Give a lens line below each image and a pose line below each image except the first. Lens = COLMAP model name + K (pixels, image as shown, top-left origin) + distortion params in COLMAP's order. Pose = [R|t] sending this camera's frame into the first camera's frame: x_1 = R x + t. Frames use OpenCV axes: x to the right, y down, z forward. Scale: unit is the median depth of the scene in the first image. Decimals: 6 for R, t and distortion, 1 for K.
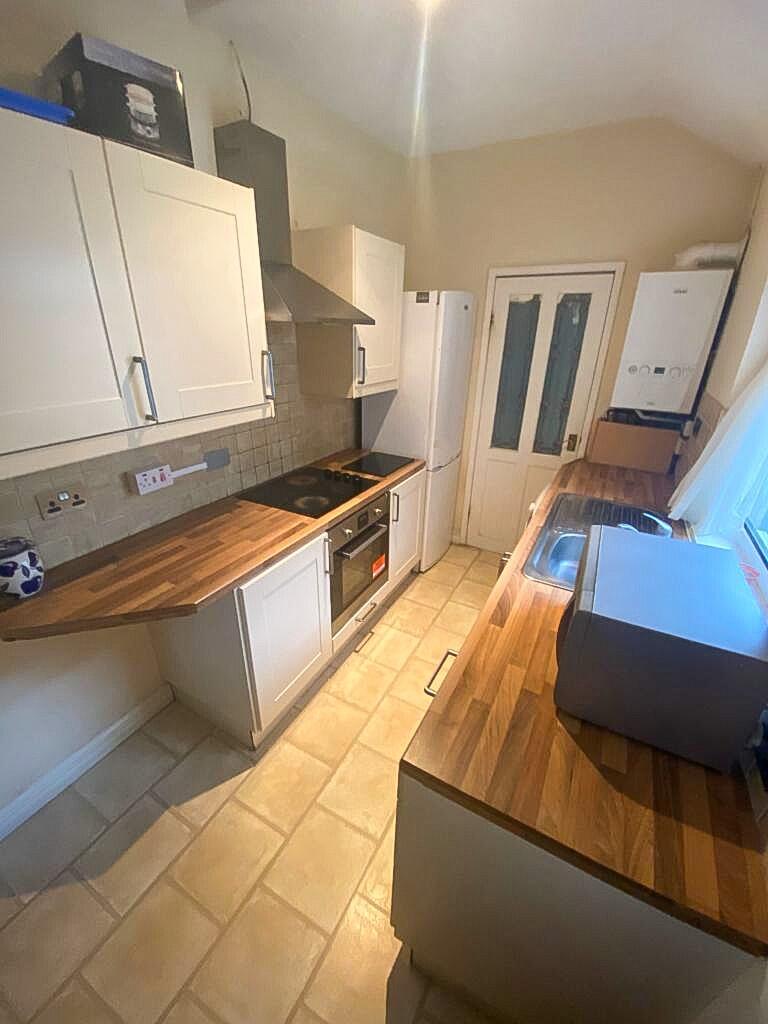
lens RADIAL K [[412.4, 0, 384.0], [0, 412.4, 512.0], [0, 0, 1]] dist [0.016449, -0.018129]
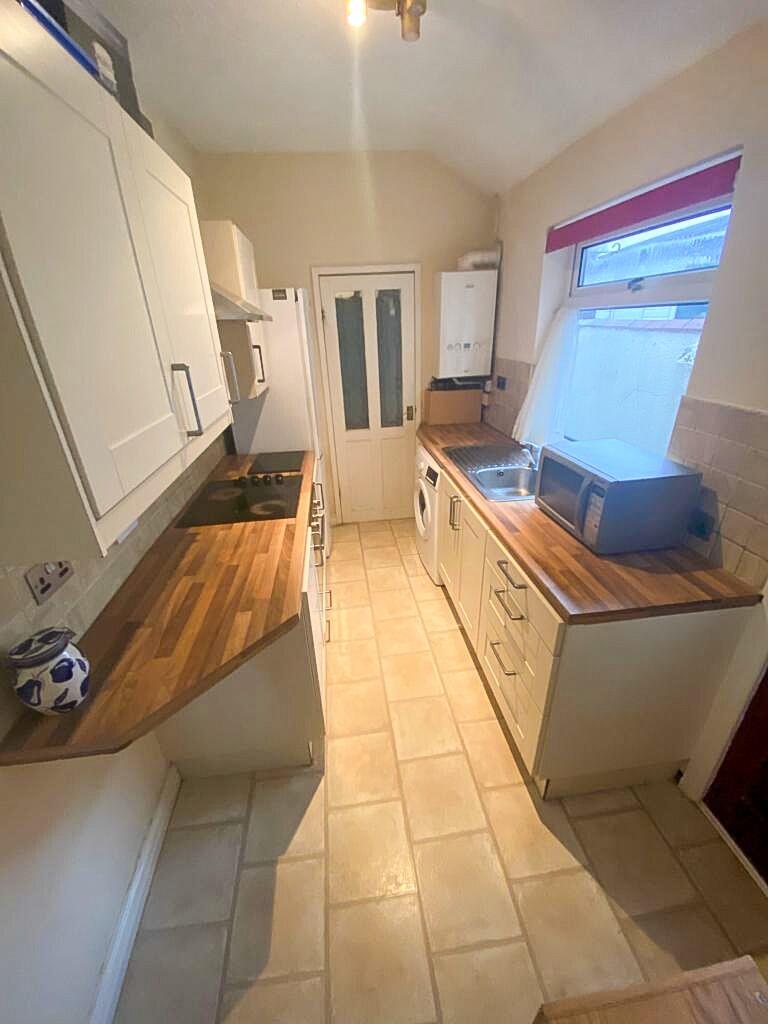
lens RADIAL K [[409.8, 0, 384.0], [0, 409.8, 512.0], [0, 0, 1]] dist [0.029510, -0.025820]
pose [[0.807527, -0.287082, 0.515252, -0.459372], [0.285791, 0.954606, 0.083971, -0.017000], [-0.515970, 0.079445, 0.852915, 0.039775]]
